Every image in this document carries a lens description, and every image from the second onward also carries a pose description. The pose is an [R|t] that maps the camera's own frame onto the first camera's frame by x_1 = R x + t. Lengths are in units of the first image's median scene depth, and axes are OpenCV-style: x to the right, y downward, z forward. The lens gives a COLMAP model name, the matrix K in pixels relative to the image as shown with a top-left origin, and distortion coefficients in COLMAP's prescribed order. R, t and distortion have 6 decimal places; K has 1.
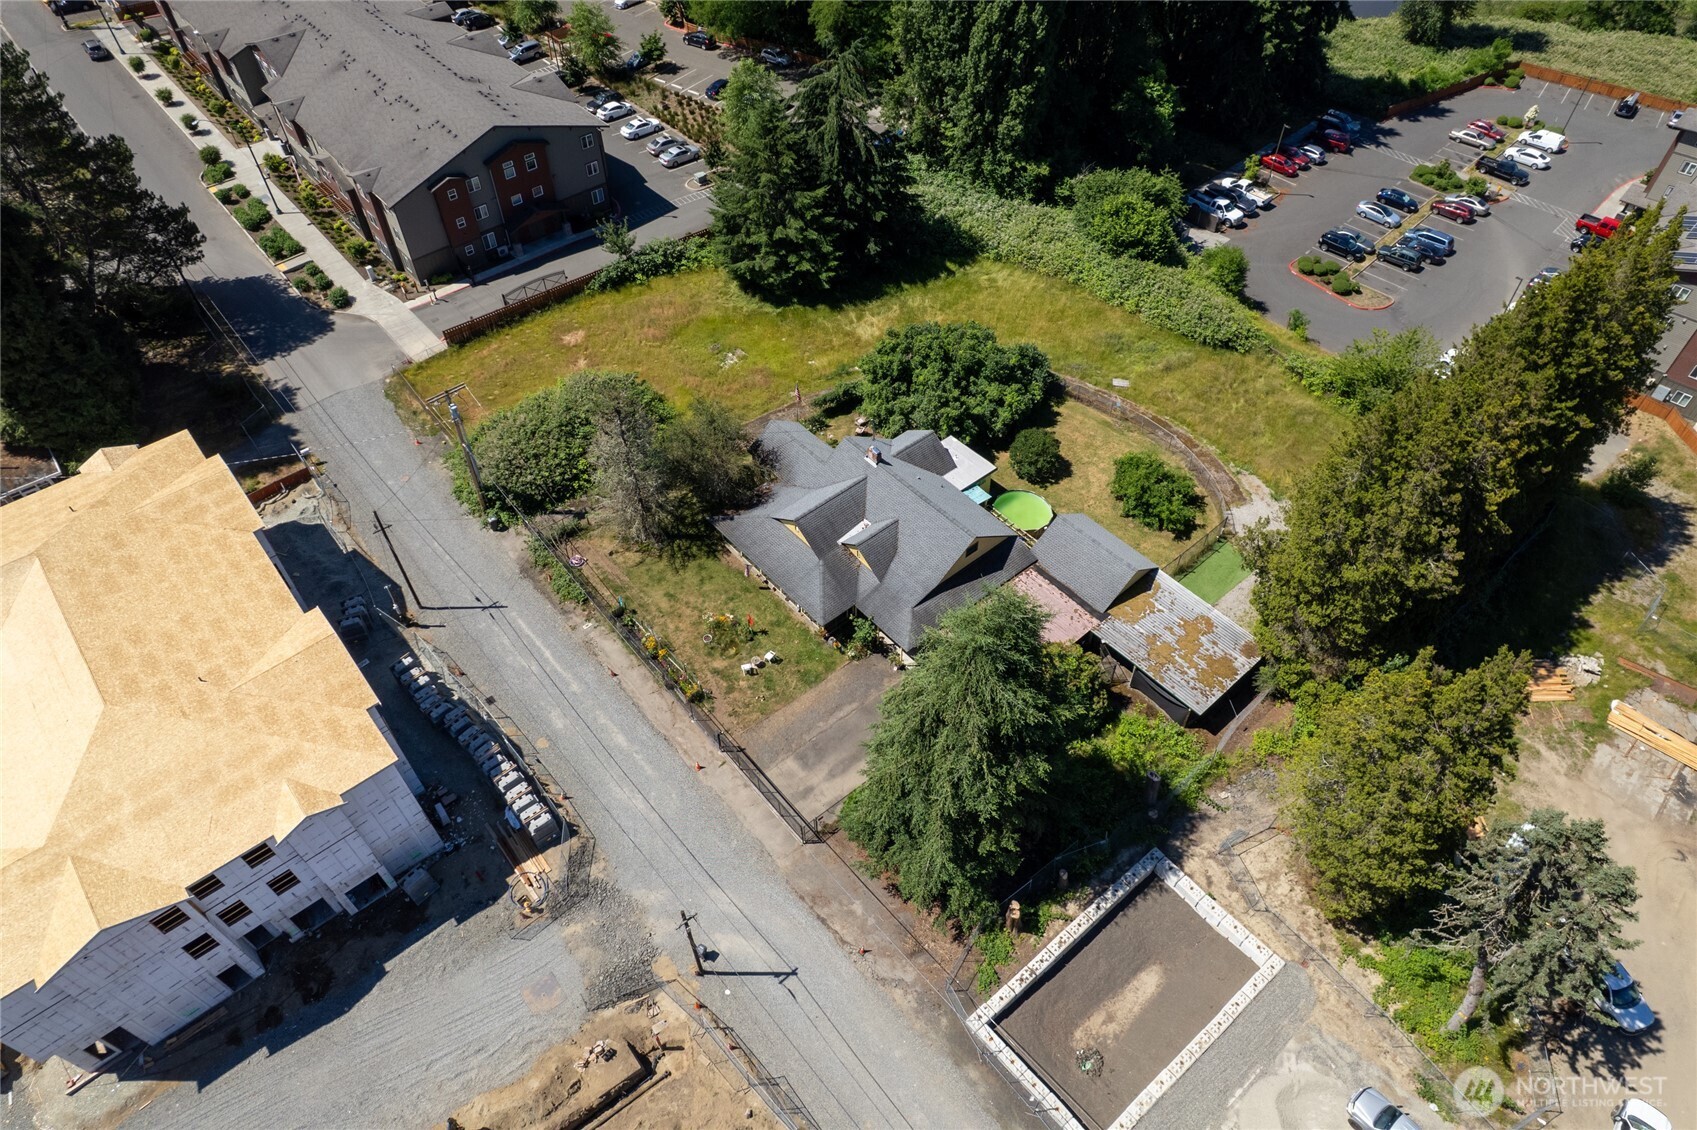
lens RADIAL K [[1086.2, 0, 854.7], [0, 1086.2, 566.9], [0, 0, 1]] dist [-0.070202, 0.059415]
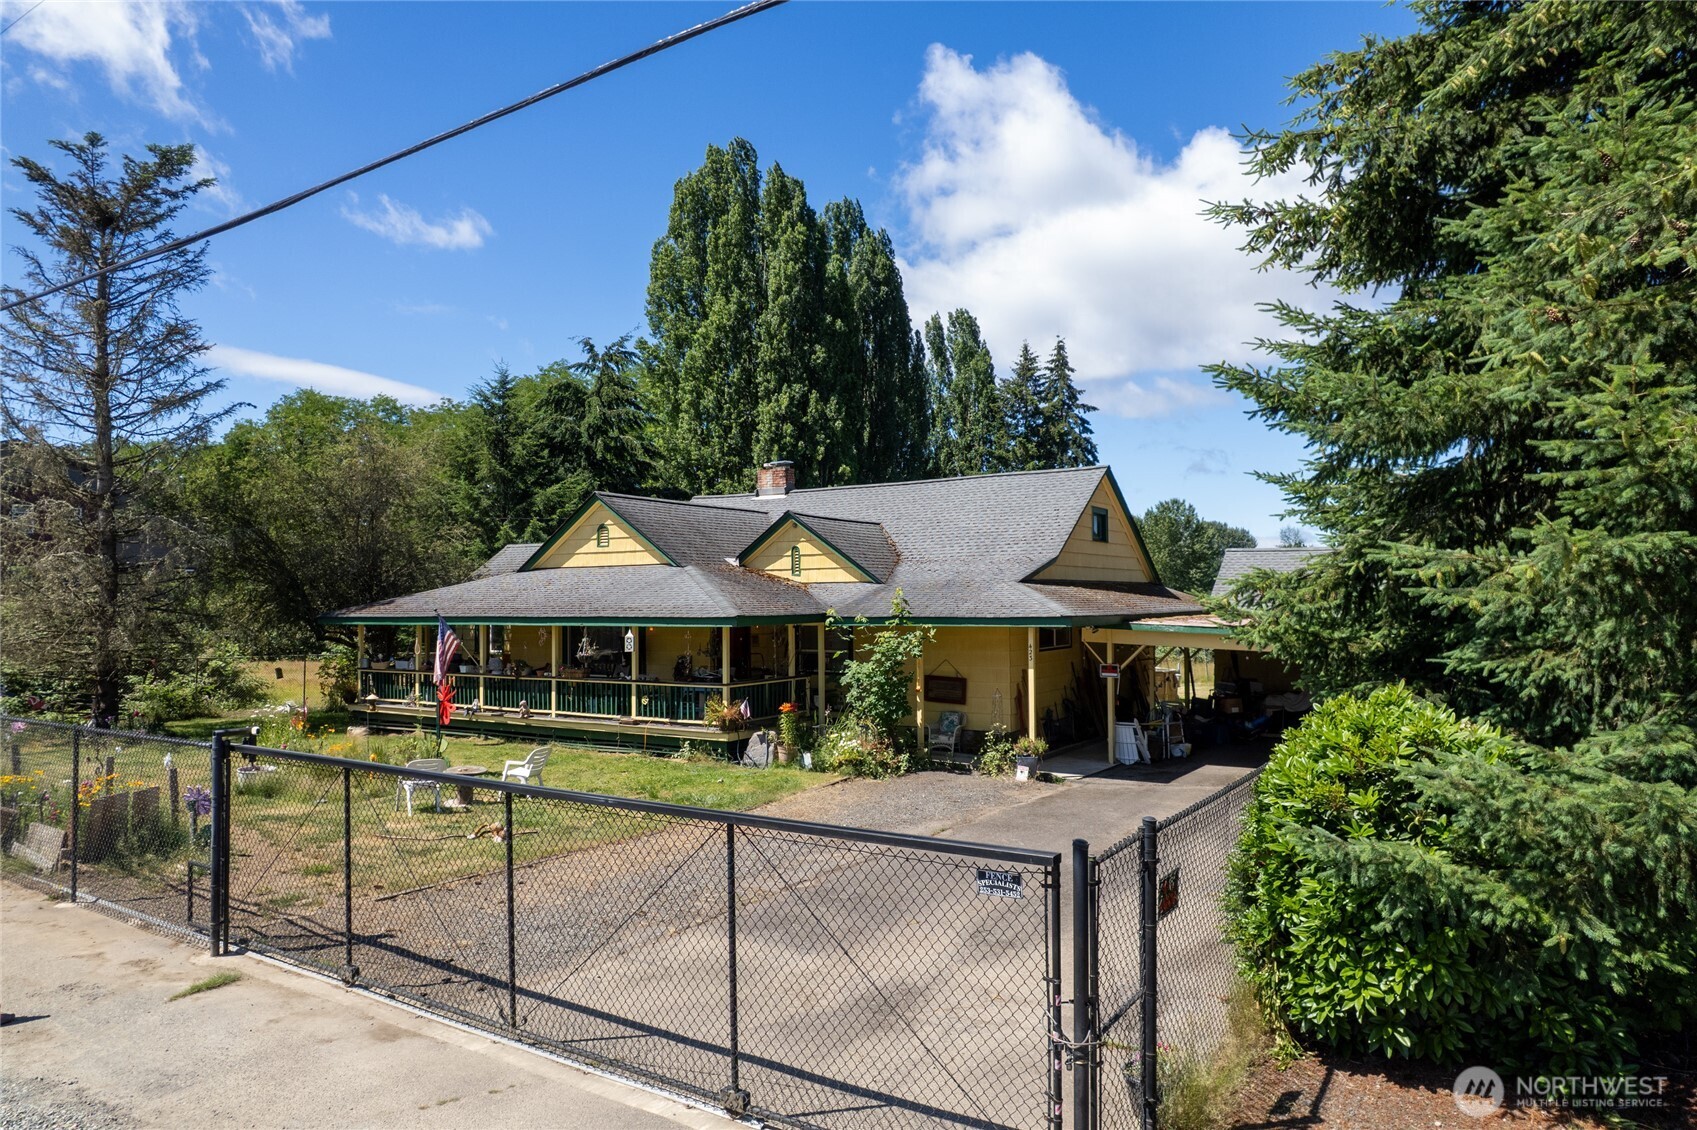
lens RADIAL K [[1086.2, 0, 858.7], [0, 1086.2, 564.9], [0, 0, 1]] dist [-0.070202, 0.059415]
pose [[0.955475, -0.000342, 0.295071, -0.060153], [0.227984, 0.635701, -0.737501, 0.191659], [-0.187325, 0.771935, 0.607475, 0.623217]]
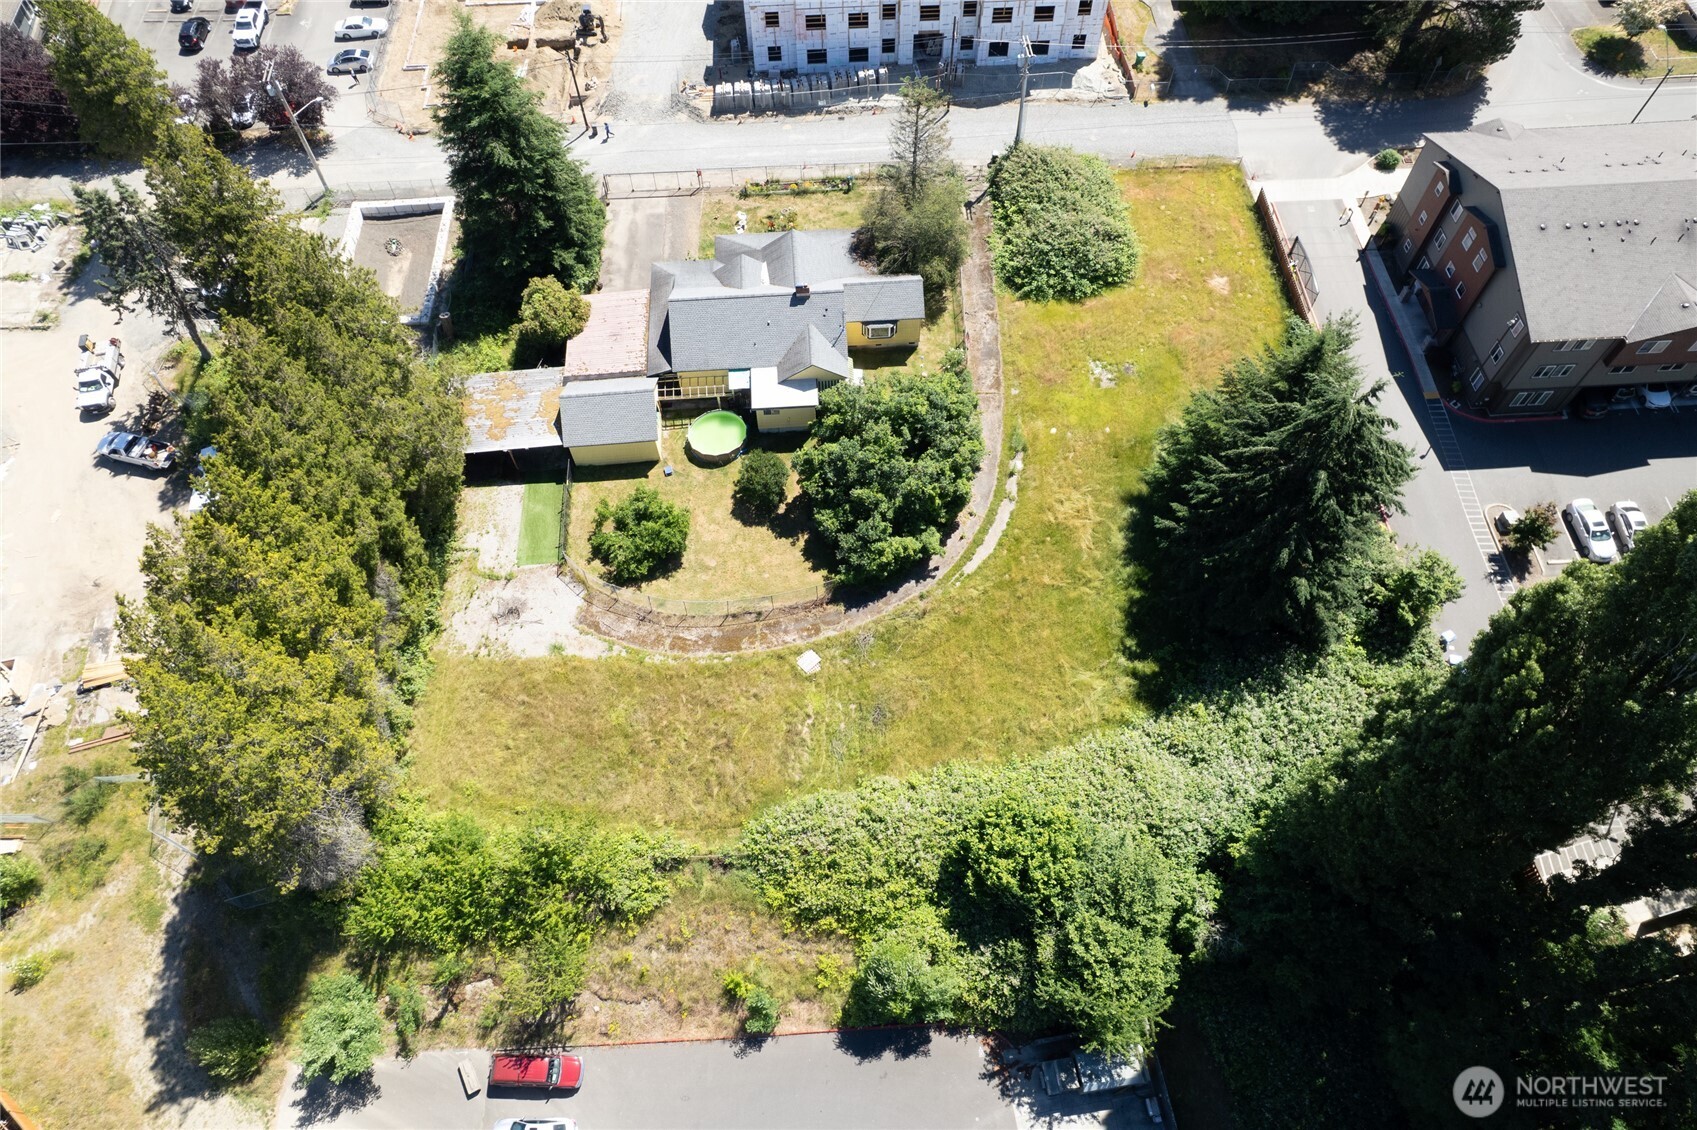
lens RADIAL K [[1086.2, 0, 854.7], [0, 1086.2, 569.4], [0, 0, 1]] dist [-0.070202, 0.059415]
pose [[-0.598405, 0.691599, -0.404478, 0.497672], [-0.592169, -0.041729, 0.804733, -0.817432], [0.539673, 0.721076, 0.434514, 0.623745]]
